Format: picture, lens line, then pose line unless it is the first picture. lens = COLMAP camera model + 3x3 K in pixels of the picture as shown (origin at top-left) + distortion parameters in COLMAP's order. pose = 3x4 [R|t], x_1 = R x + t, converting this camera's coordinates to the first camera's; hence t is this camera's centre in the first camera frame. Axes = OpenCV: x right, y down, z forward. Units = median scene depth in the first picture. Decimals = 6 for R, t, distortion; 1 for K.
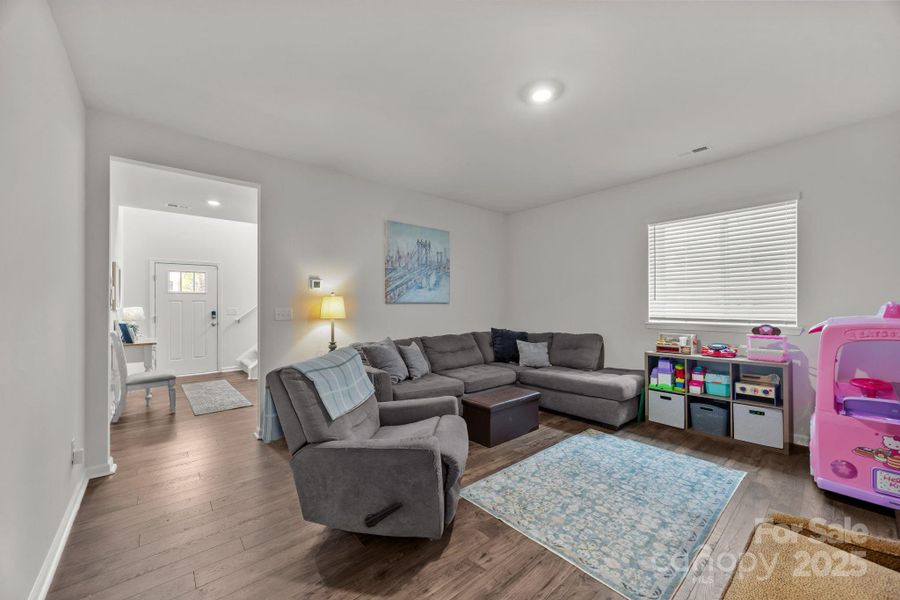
lens RADIAL K [[348.7, 0, 452.4], [0, 348.7, 302.4], [0, 0, 1]] dist [0.004174, -0.000758]
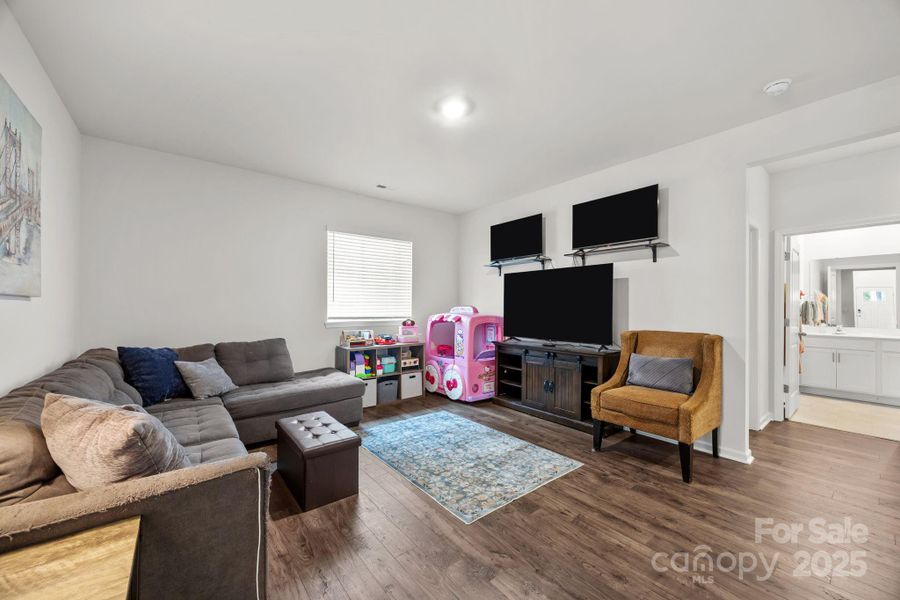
lens RADIAL K [[348.7, 0, 451.6], [0, 348.7, 305.8], [0, 0, 1]] dist [0.004174, -0.000758]
pose [[0.030960, 0.007303, 0.999494, -0.601644], [-0.013363, 0.999887, -0.006892, 0.011573], [-0.999431, -0.013143, 0.031054, 0.722017]]
